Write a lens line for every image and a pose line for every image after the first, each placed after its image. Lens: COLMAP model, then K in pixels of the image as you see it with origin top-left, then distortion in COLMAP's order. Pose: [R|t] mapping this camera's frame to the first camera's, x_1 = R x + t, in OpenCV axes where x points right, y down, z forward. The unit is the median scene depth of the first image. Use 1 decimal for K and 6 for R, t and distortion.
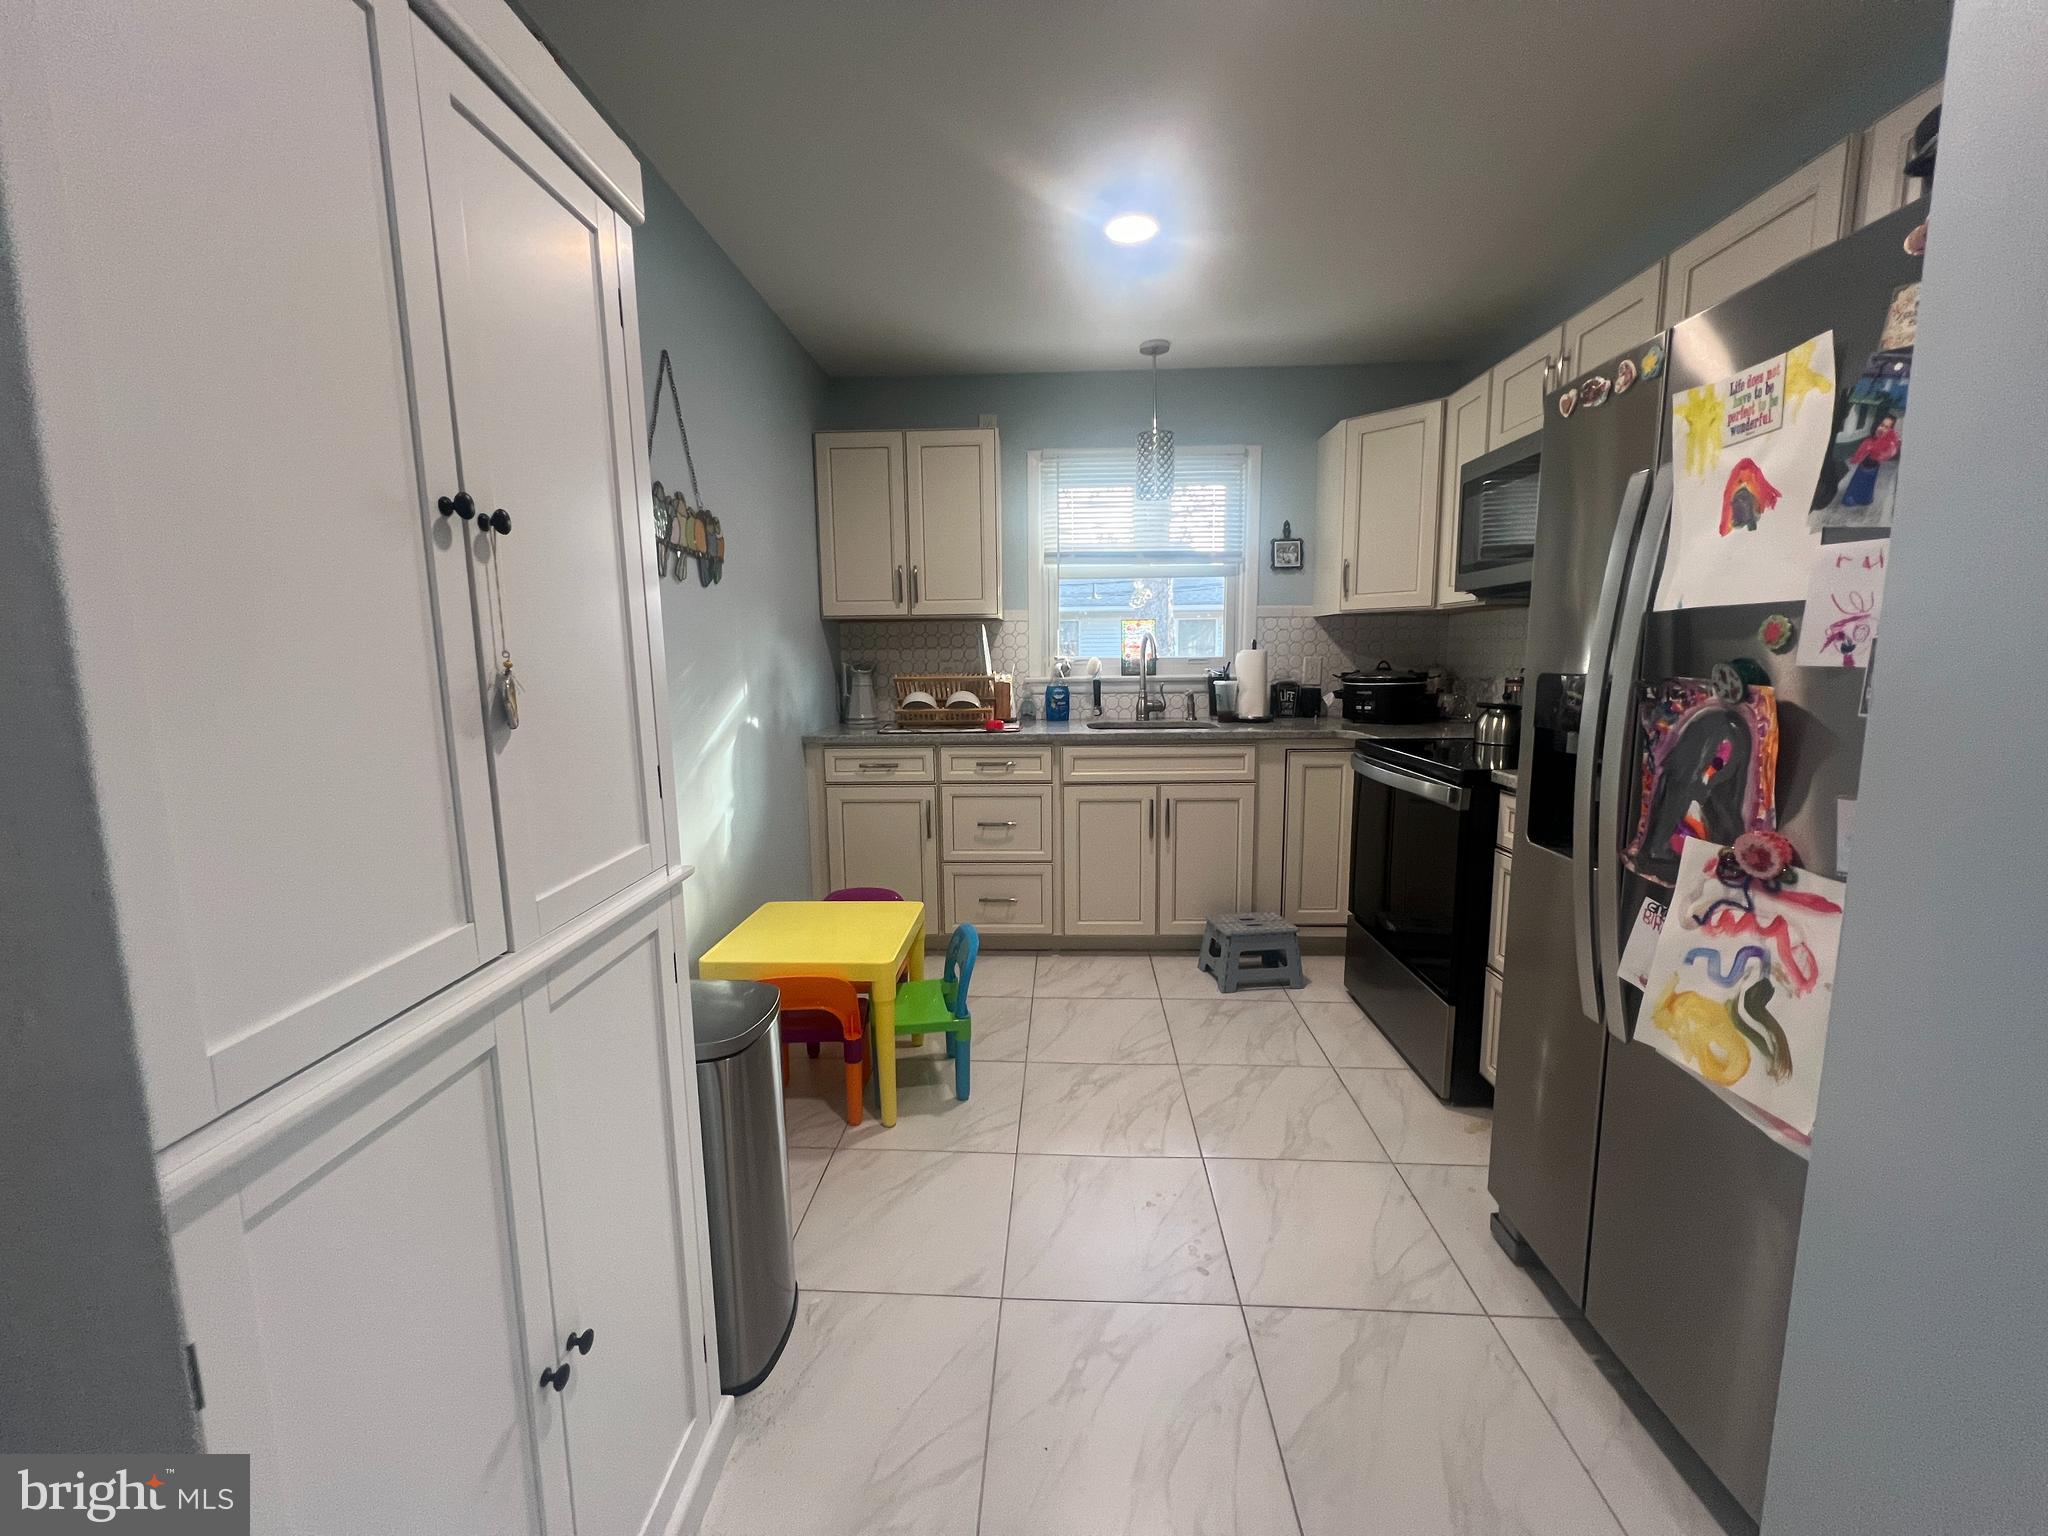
lens RADIAL K [[817.6, 0, 1021.3], [0, 817.6, 763.8], [0, 0, 1]] dist [-0.001982, 0.000376]
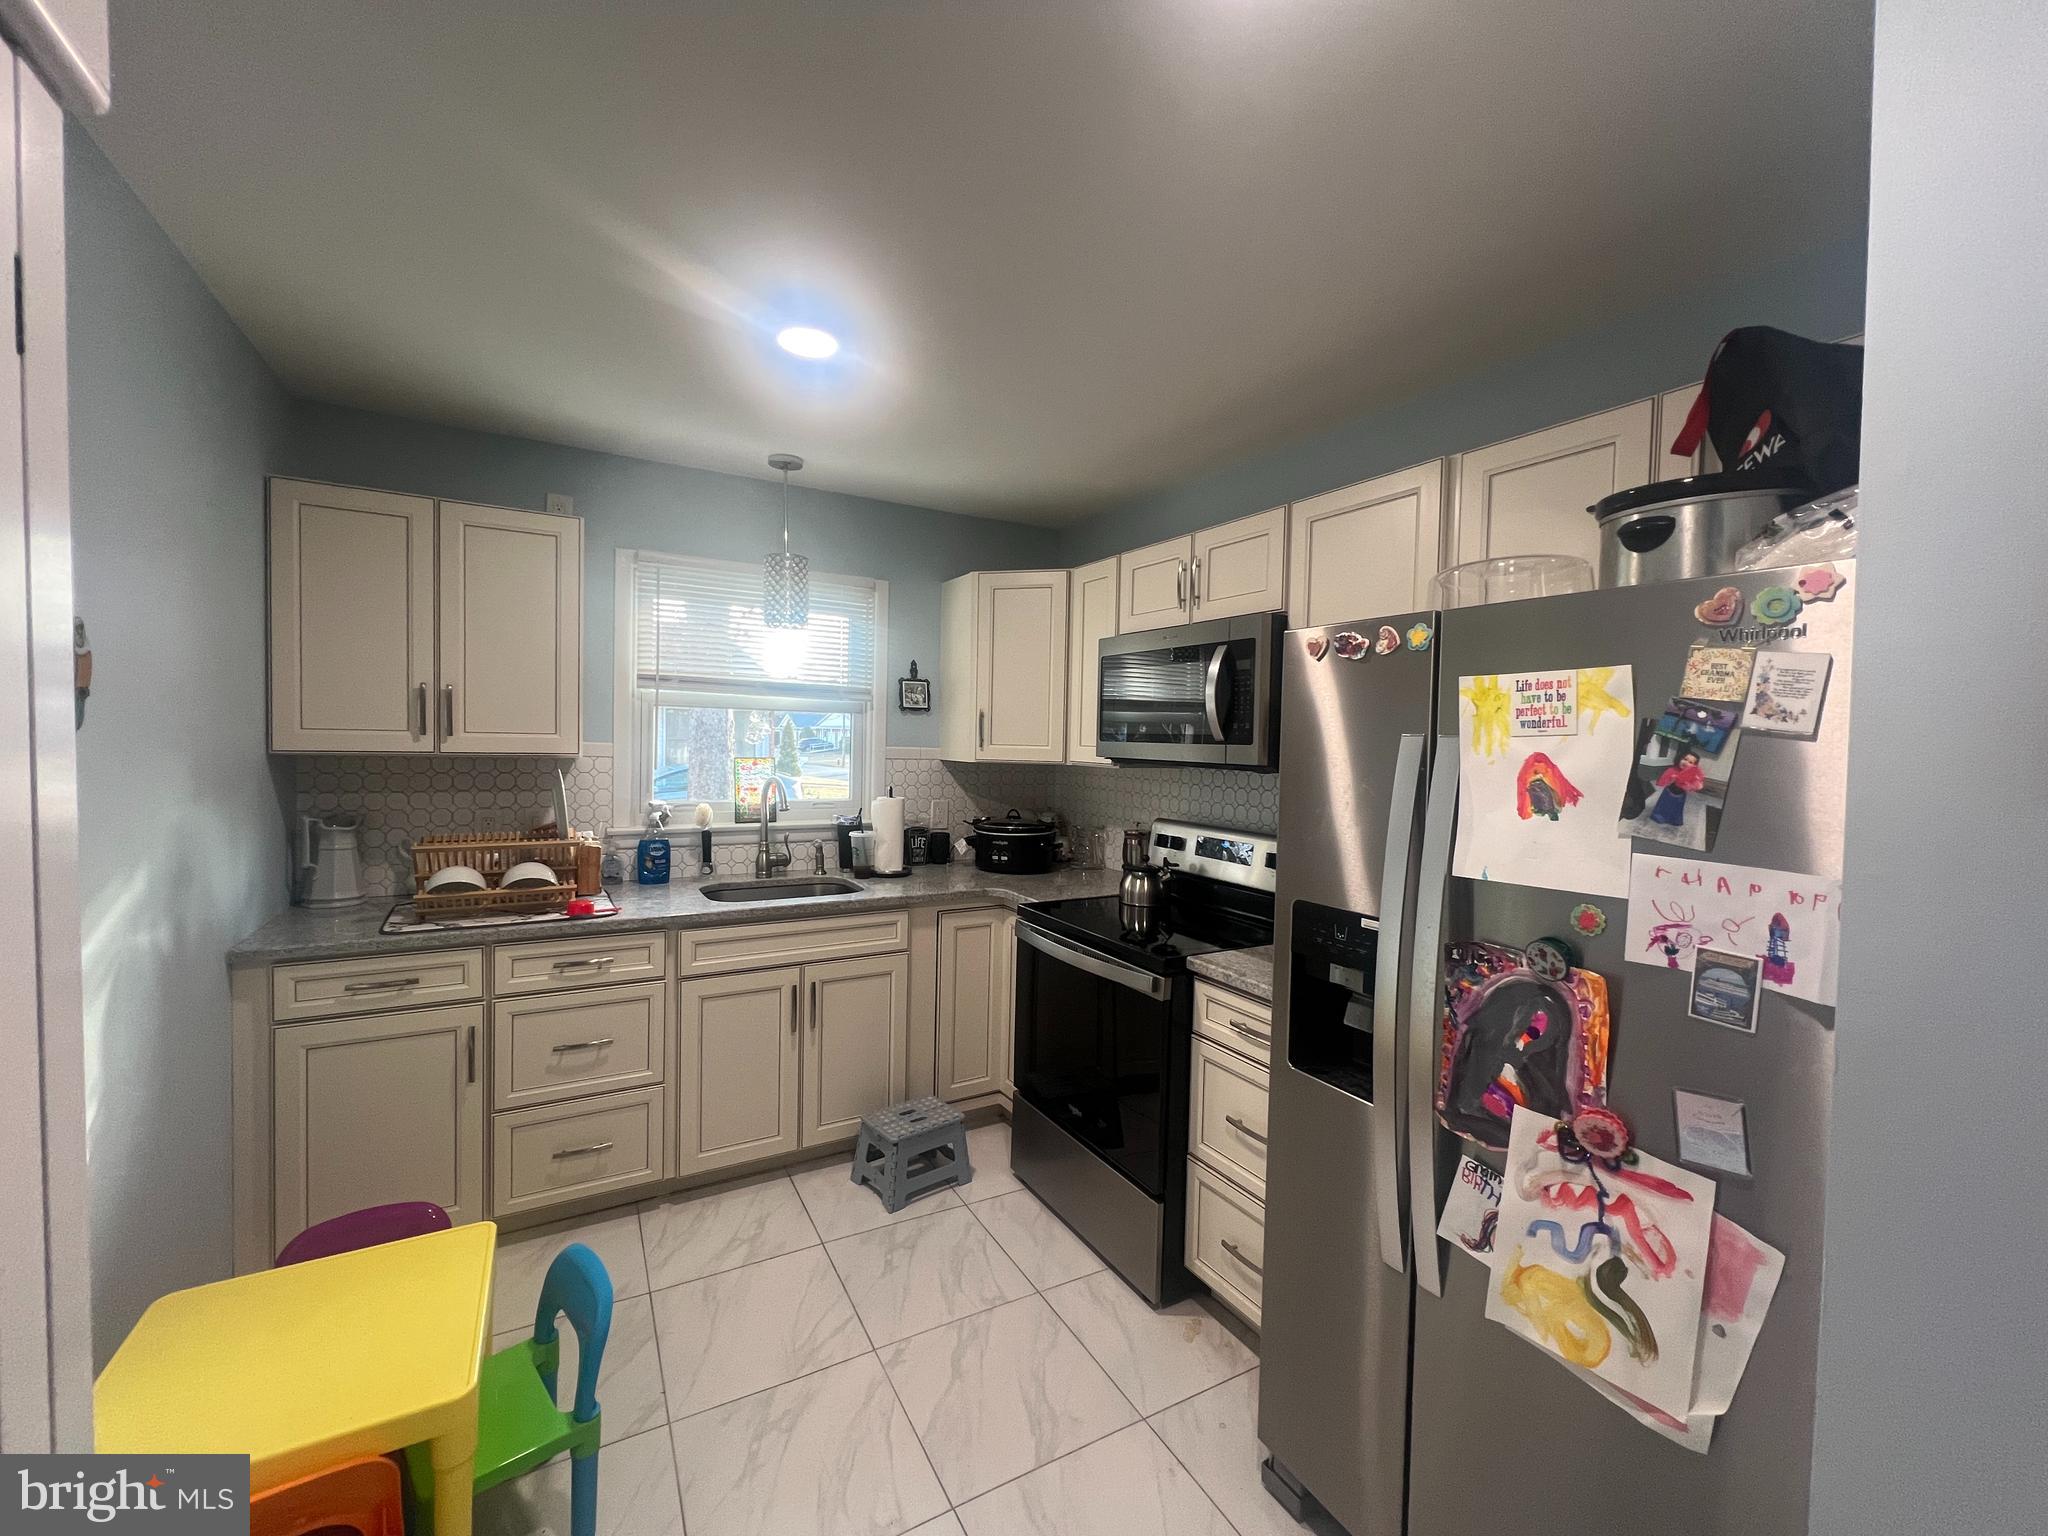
lens RADIAL K [[821.7, 0, 1019.7], [0, 821.7, 765.4], [0, 0, 1]] dist [-0.000307, -0.000120]
pose [[0.844773, 0.015070, 0.534912, -0.115589], [0.037959, 0.995398, -0.087991, -0.113932], [-0.533776, 0.094637, 0.840314, 0.178023]]
